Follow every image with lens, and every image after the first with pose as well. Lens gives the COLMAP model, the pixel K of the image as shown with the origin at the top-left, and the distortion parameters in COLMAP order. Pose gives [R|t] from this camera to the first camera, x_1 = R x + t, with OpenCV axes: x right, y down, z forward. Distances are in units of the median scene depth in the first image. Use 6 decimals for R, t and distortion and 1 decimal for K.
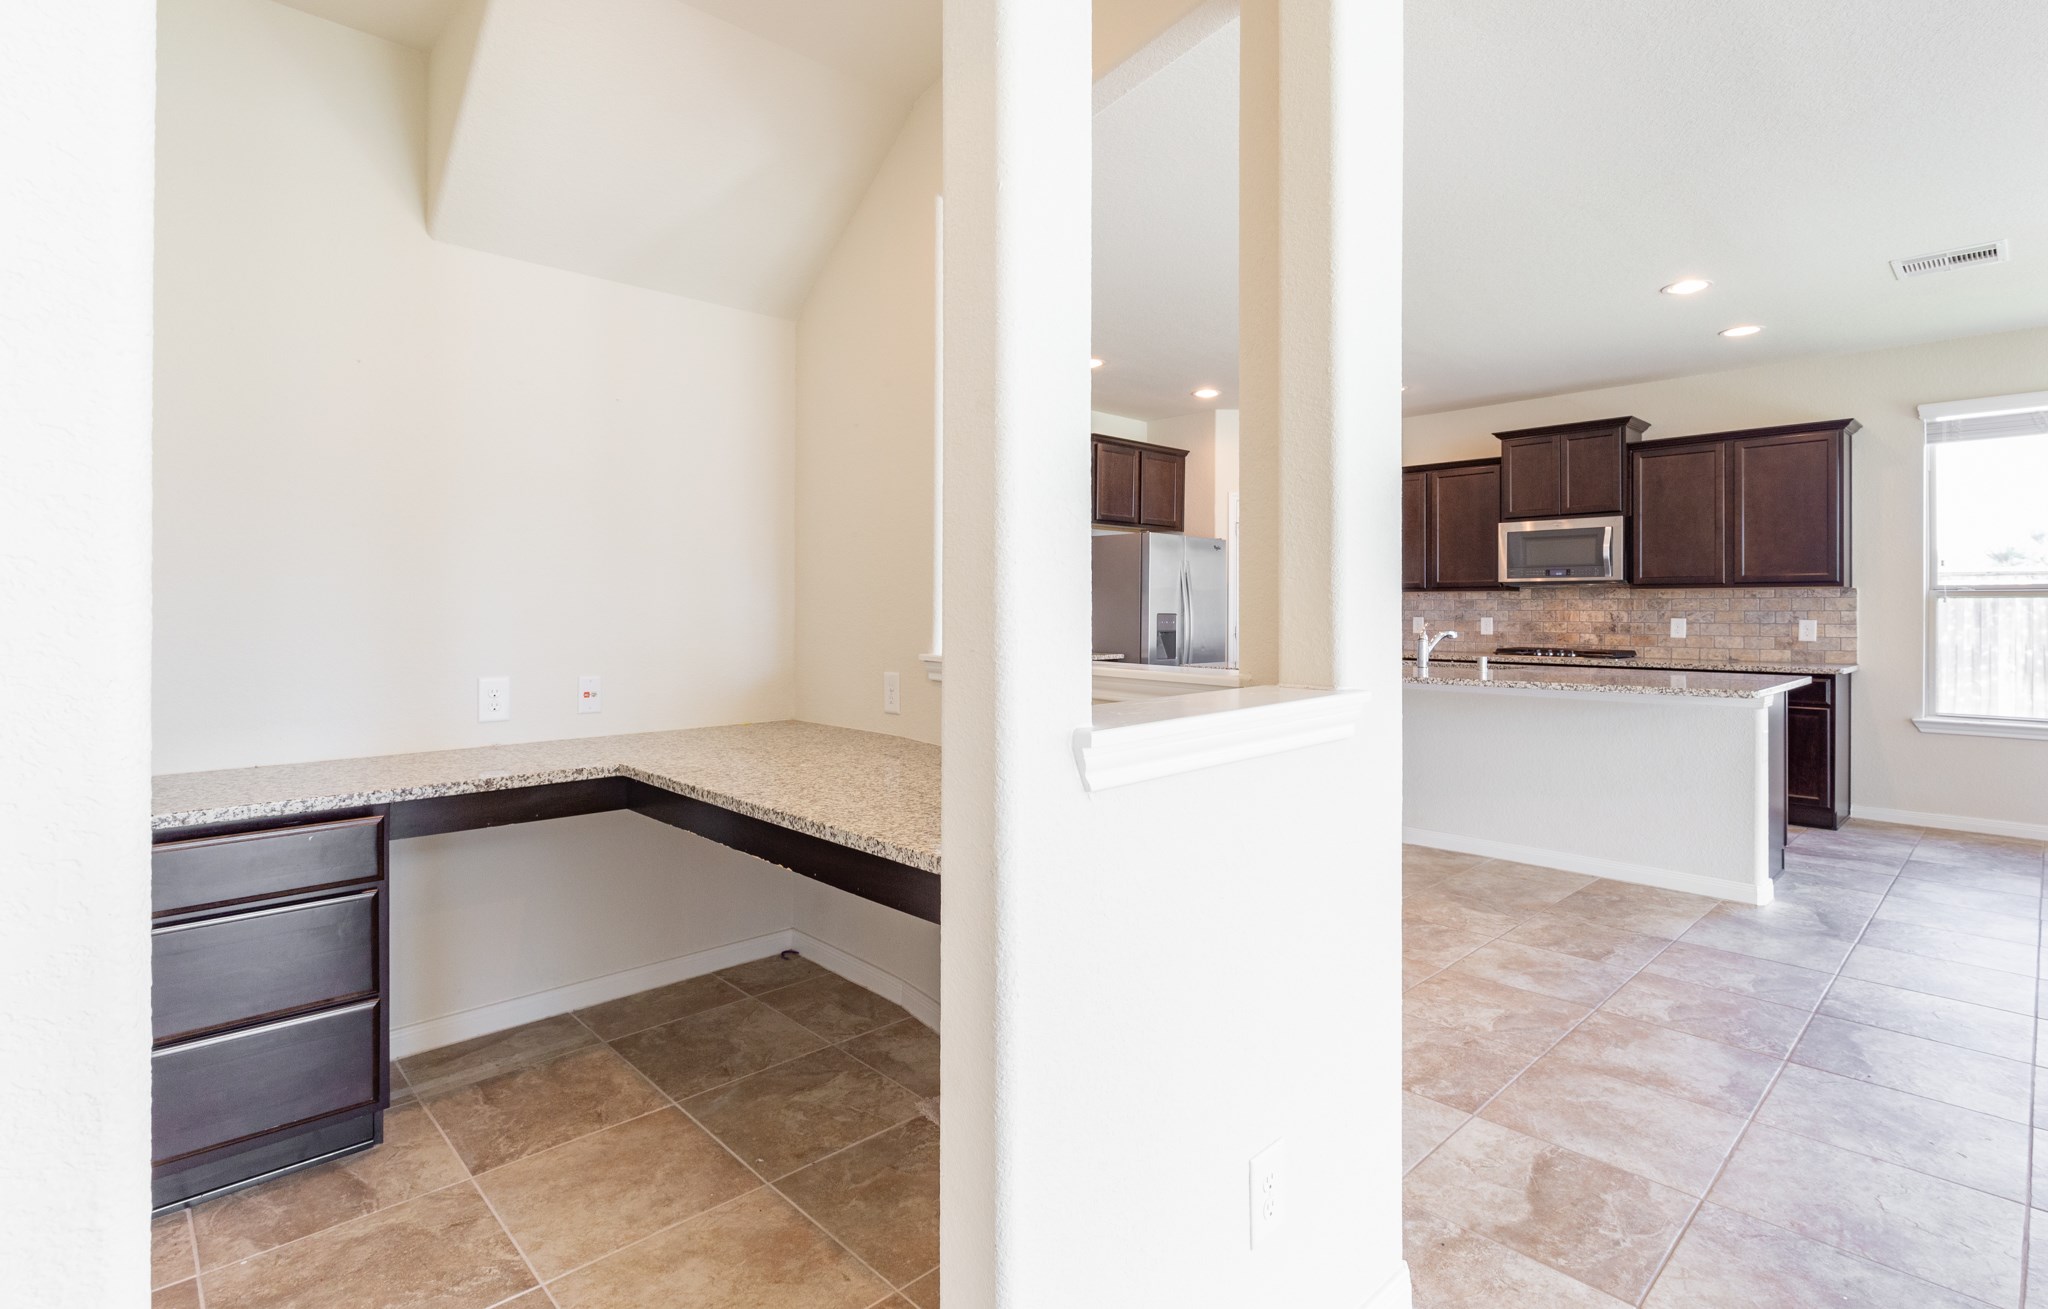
lens RADIAL K [[1032.6, 0, 976.8], [0, 1032.6, 599.2], [0, 0, 1]] dist [-0.004780, 0.000411]
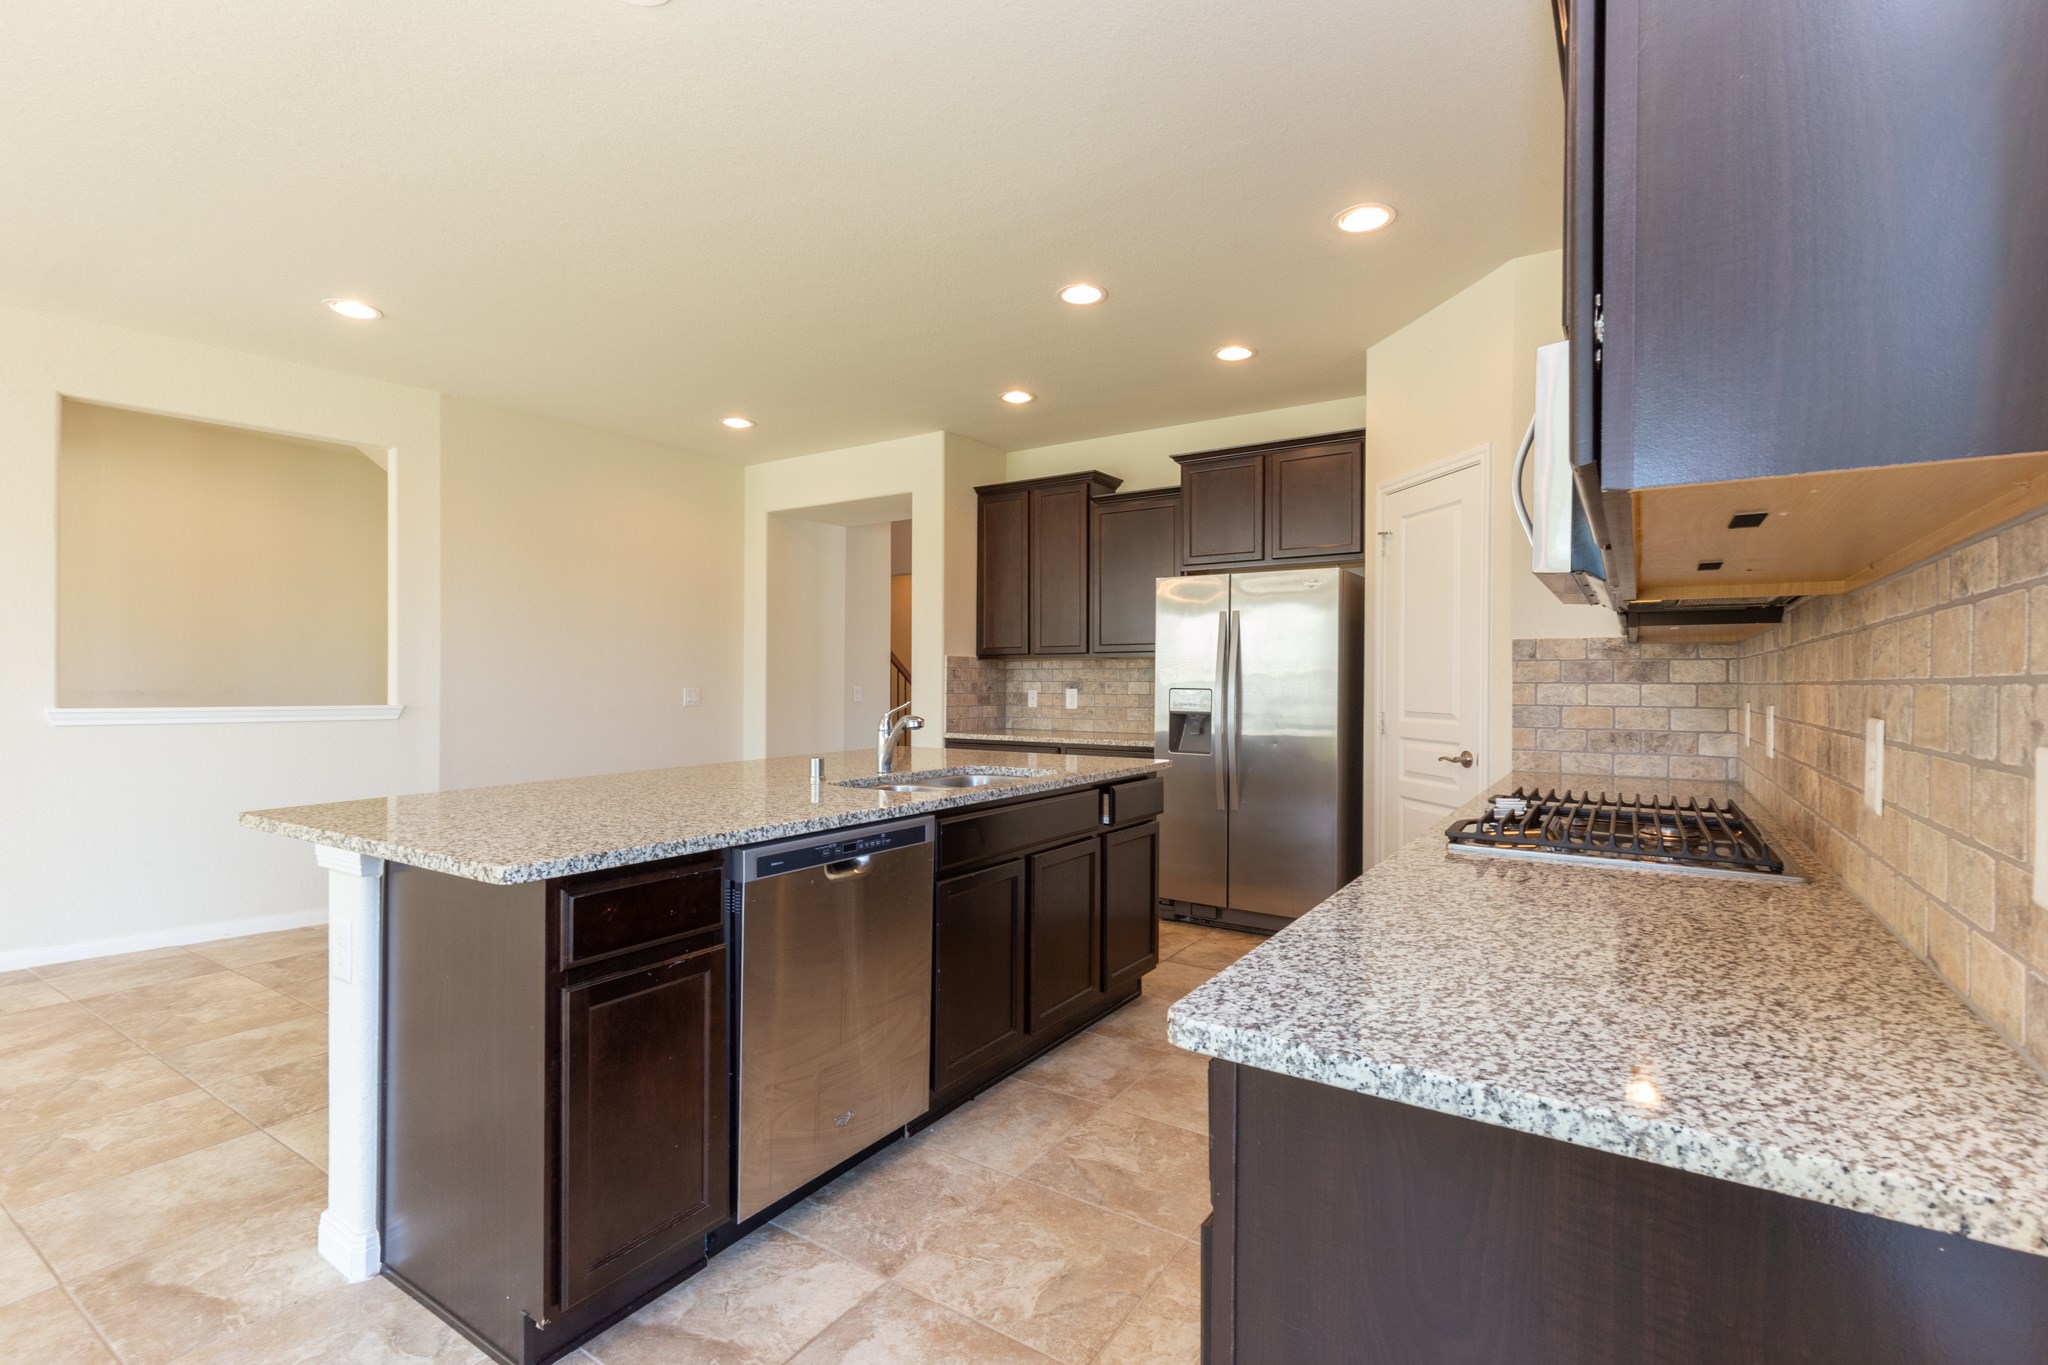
lens RADIAL K [[940.6, 0, 1028.3], [0, 940.6, 673.7], [0, 0, 1]] dist [0.004059, 0.001633]
pose [[0.220108, -0.010968, -0.975414, 0.915332], [0.006437, 0.999931, -0.009791, 0.011017], [0.975454, -0.004124, 0.220164, 0.869769]]
